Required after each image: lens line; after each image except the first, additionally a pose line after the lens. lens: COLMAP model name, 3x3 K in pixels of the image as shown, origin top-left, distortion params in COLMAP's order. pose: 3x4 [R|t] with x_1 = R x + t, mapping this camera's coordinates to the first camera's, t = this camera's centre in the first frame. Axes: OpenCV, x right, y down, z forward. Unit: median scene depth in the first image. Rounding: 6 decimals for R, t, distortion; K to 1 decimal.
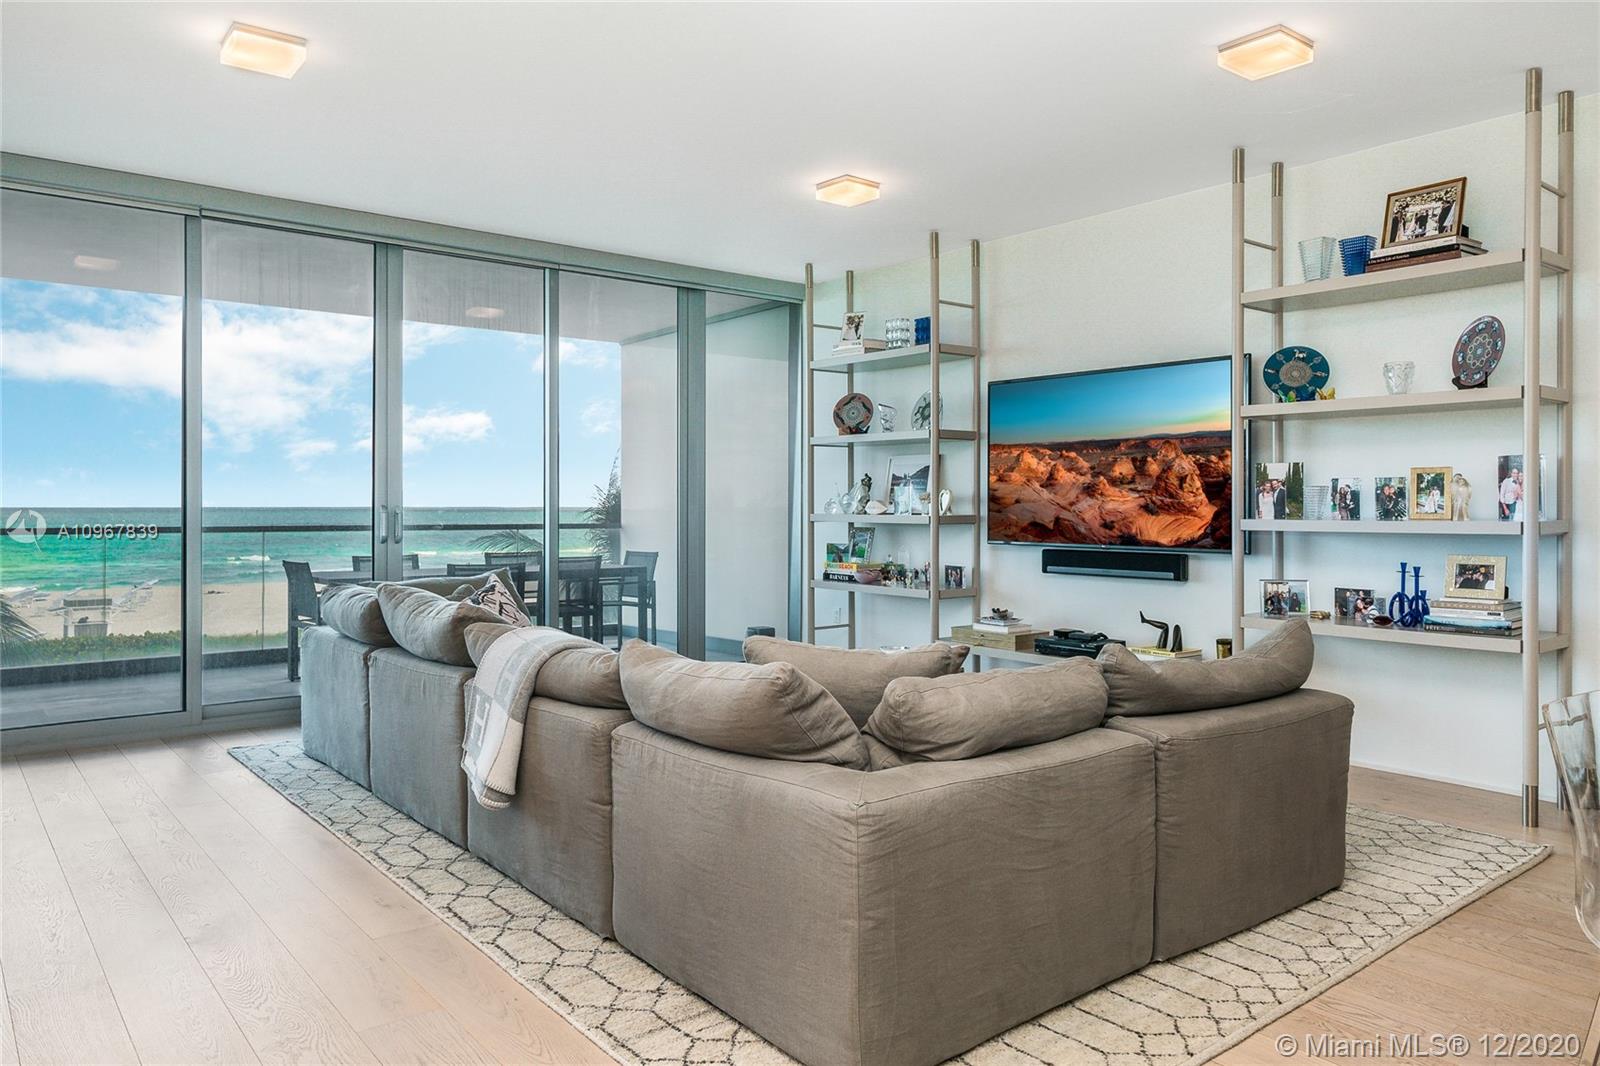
lens RADIAL K [[1105.0, 0, 773.1], [0, 1105.0, 522.1], [0, 0, 1]] dist [0.024464, -0.010043]
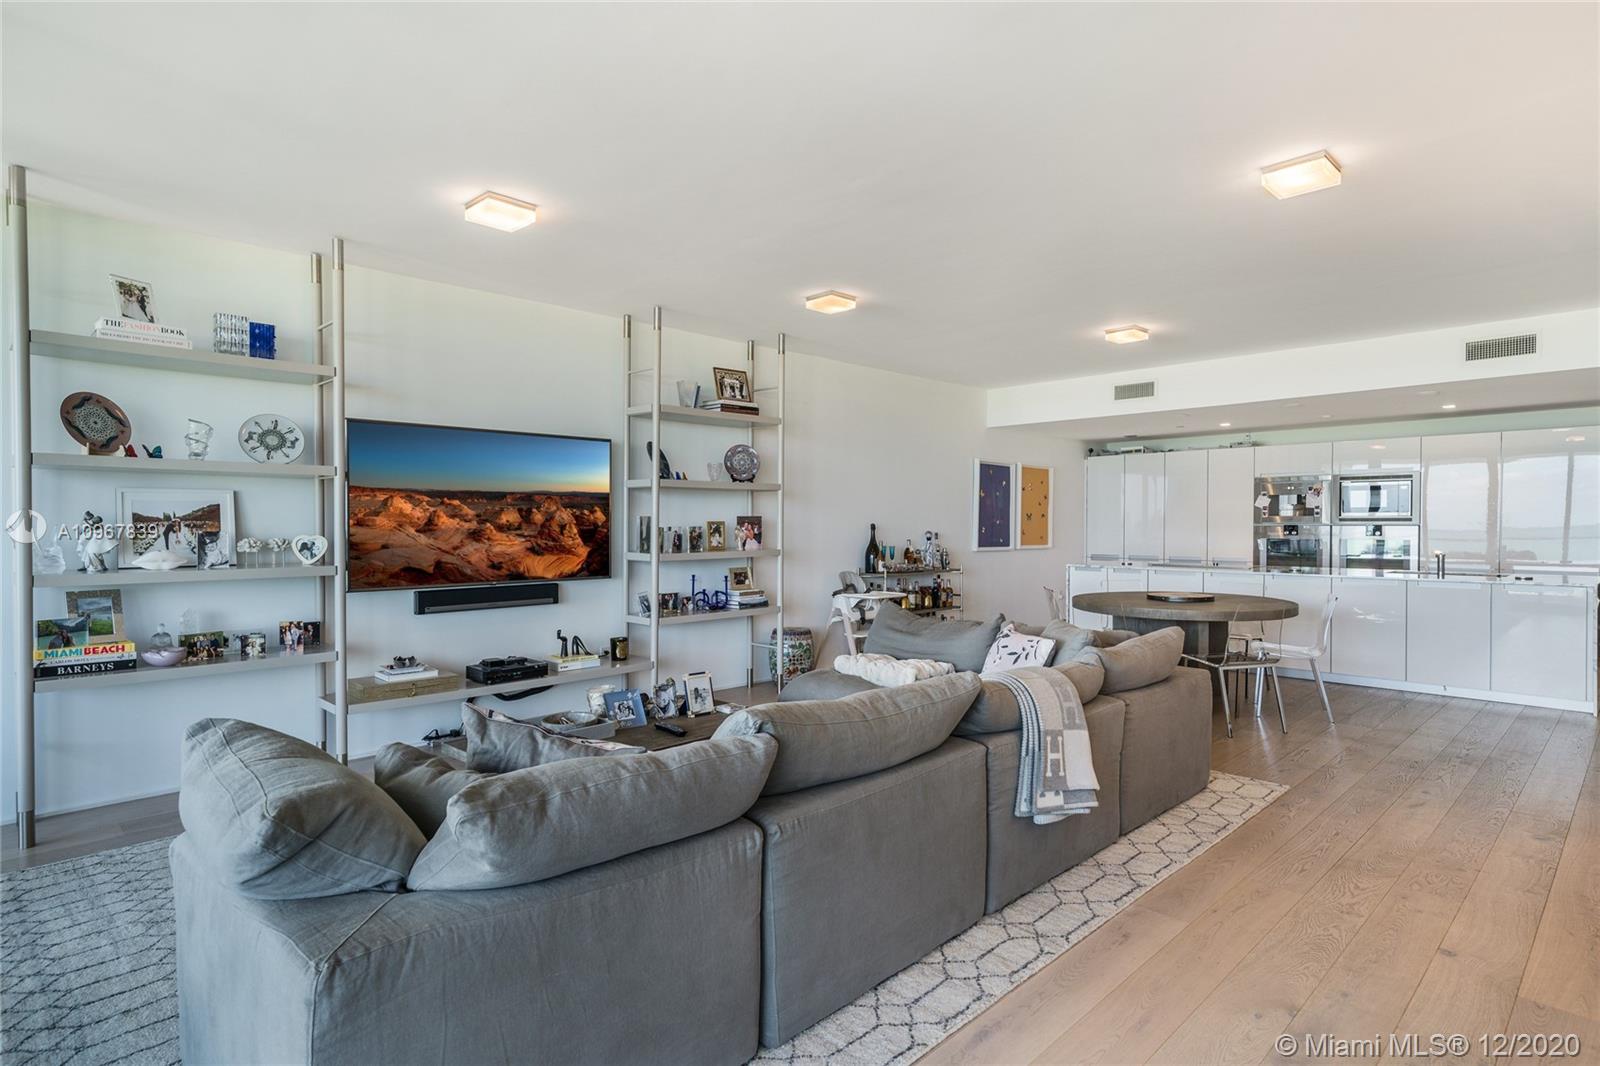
lens RADIAL K [[866.3, 0, 816.2], [0, 866.3, 538.0], [0, 0, 1]] dist [0.013446, 0.001683]
pose [[-0.146113, -0.012448, 0.989190, -0.684094], [0.024683, 0.999564, 0.016225, -0.034634], [-0.988960, 0.026786, -0.145742, 0.854024]]
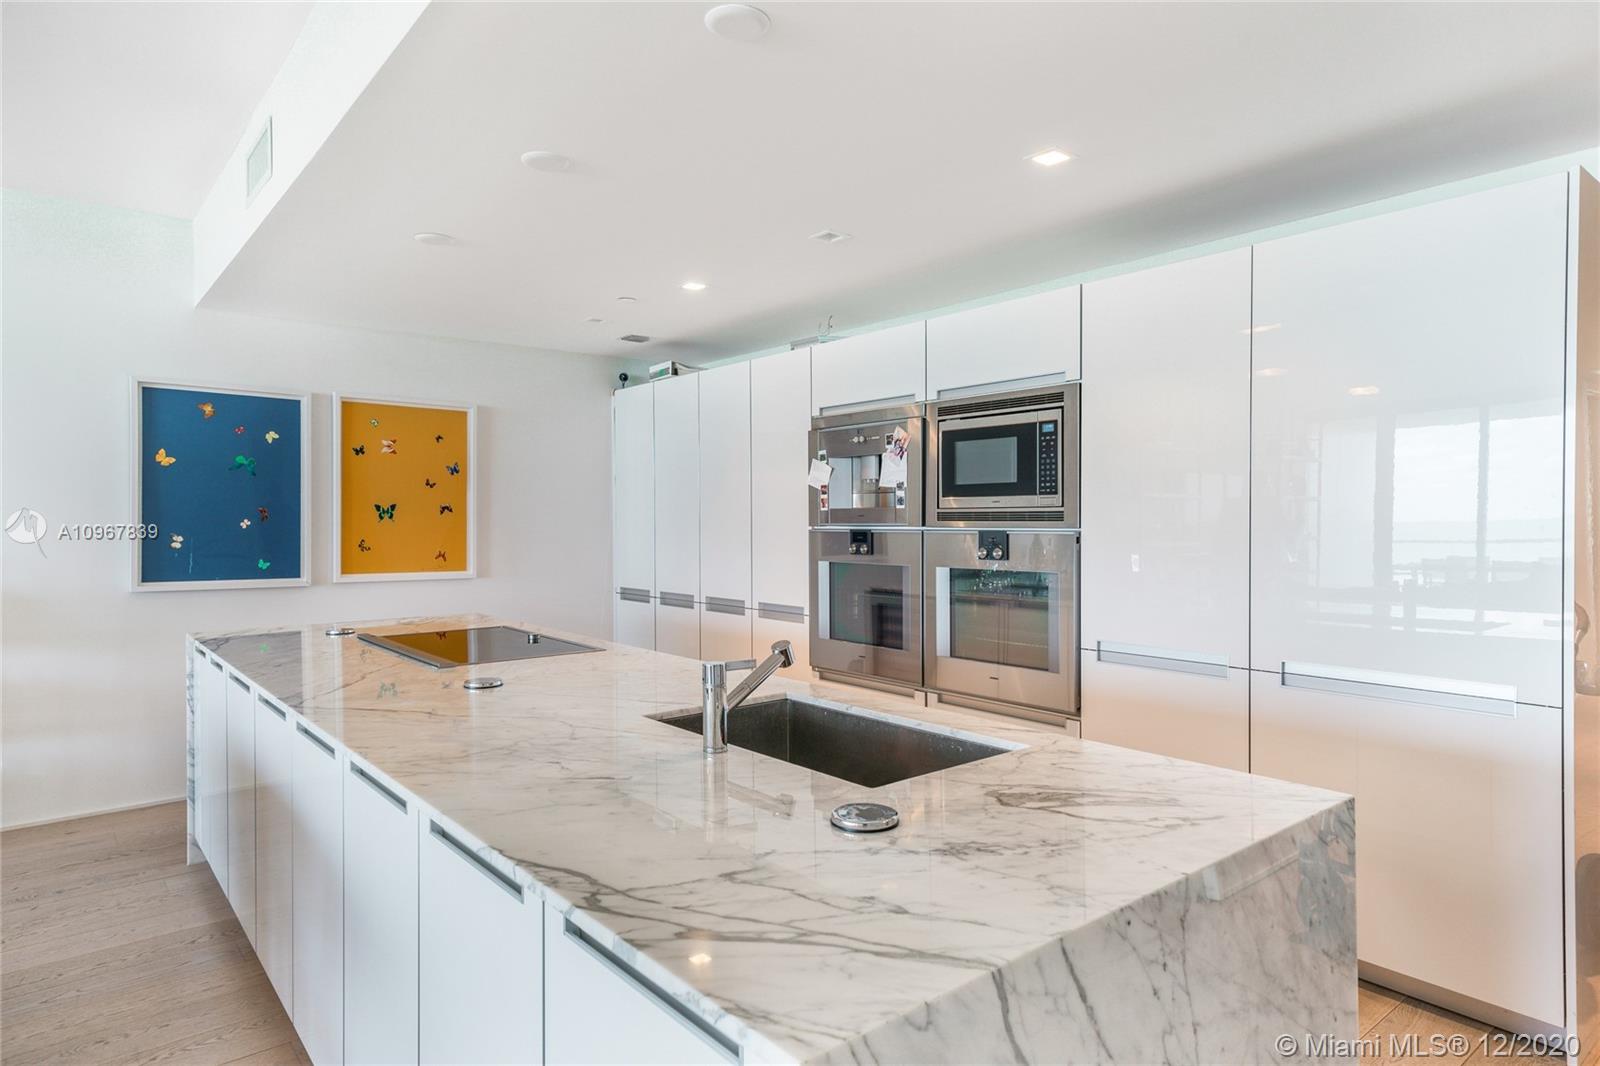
lens RADIAL K [[949.1, 0, 843.6], [0, 949.1, 532.7], [0, 0, 1]] dist [-0.031377, -0.001513]
pose [[-0.046346, -0.010540, 0.998870, 0.105589], [0.022590, 0.999678, 0.011597, -0.017845], [-0.998670, 0.023102, -0.046093, -0.256407]]
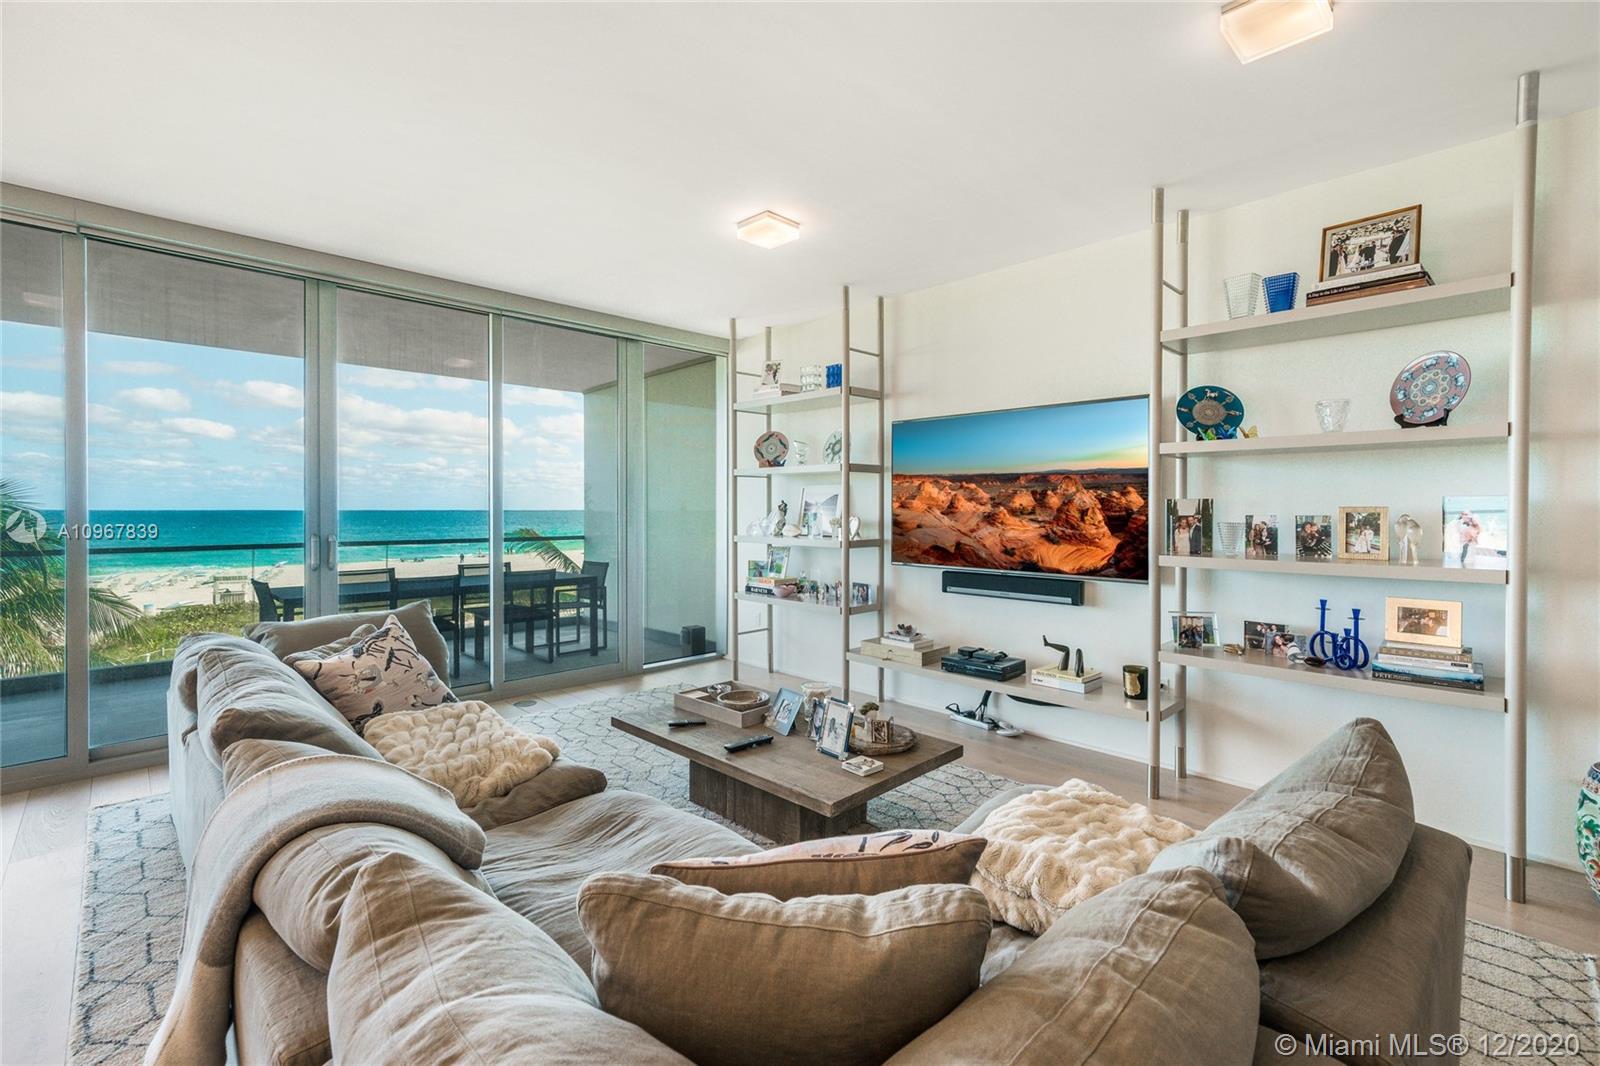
lens RADIAL K [[704.3, 0, 779.5], [0, 704.3, 519.9], [0, 0, 1]] dist [-0.019246, -0.000350]
pose [[0.995509, -0.000129, 0.094665, 0.014870], [0.000128, 1.000000, 0.000013, -0.030635], [-0.094665, -0.000001, 0.995509, 0.356730]]
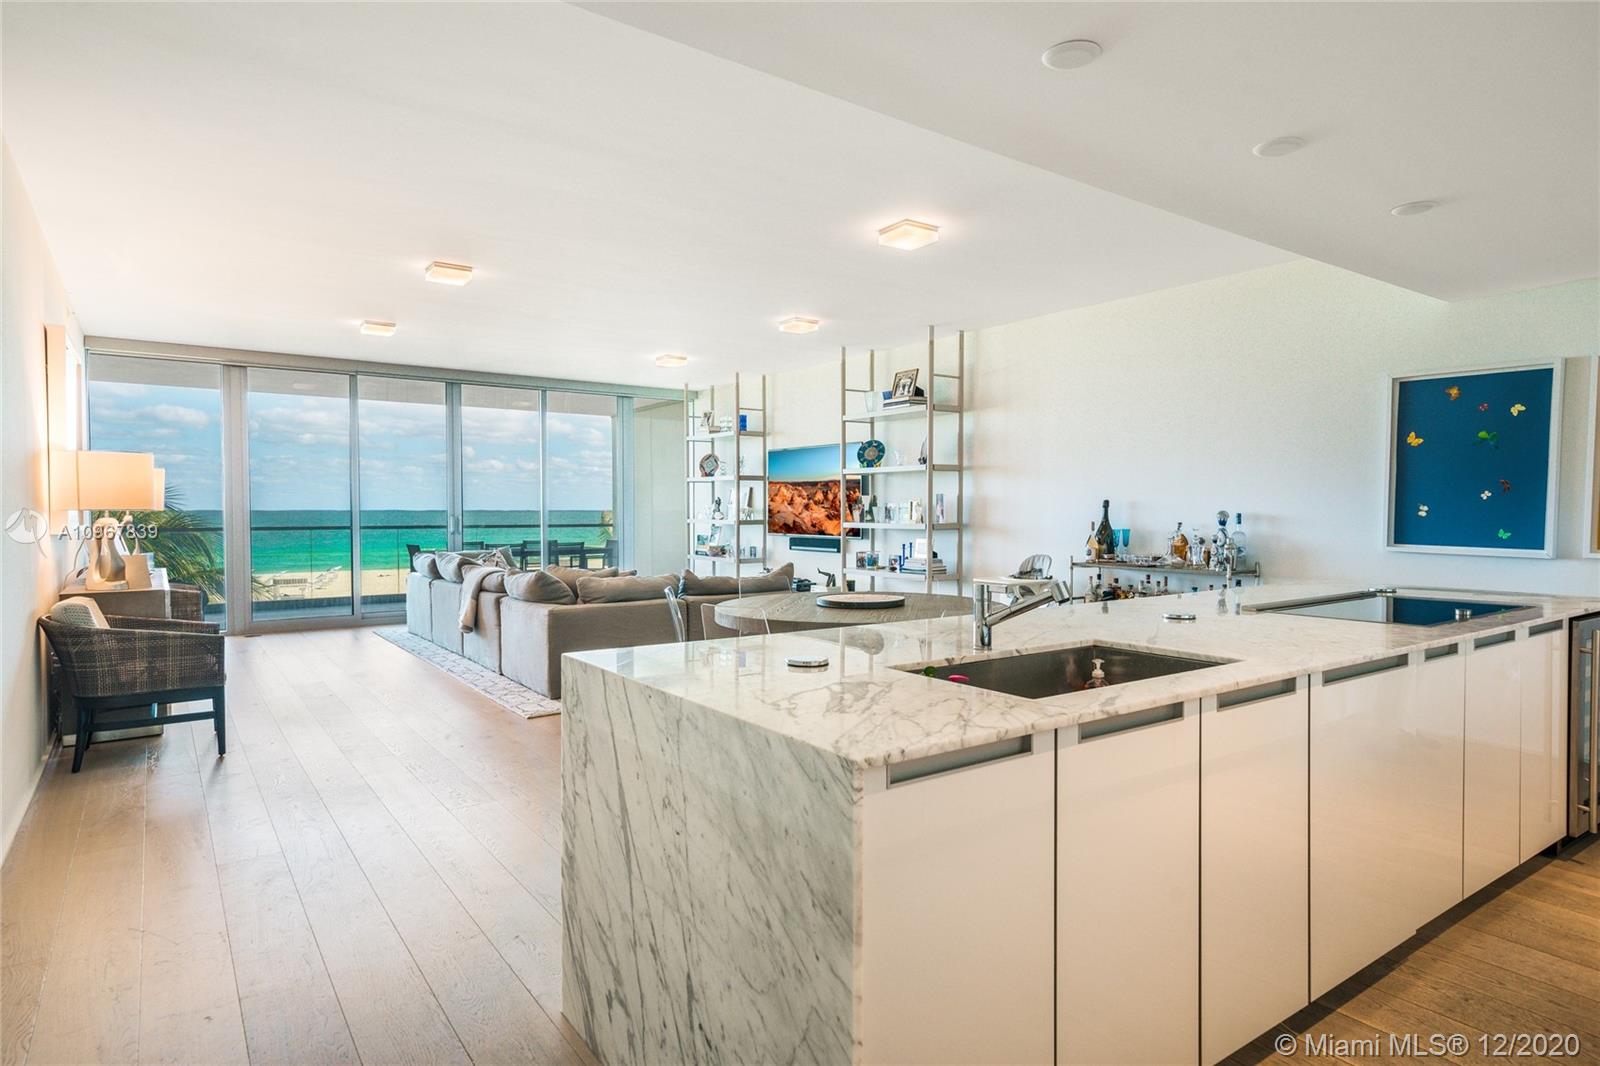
lens RADIAL K [[895.2, 0, 785.8], [0, 895.2, 518.8], [0, 0, 1]] dist [-0.023440, 0.000445]
pose [[0.999200, 0.001212, -0.039966, 0.338265], [-0.001394, 0.999989, -0.004535, -0.001202], [0.039960, 0.004587, 0.999191, -0.622975]]
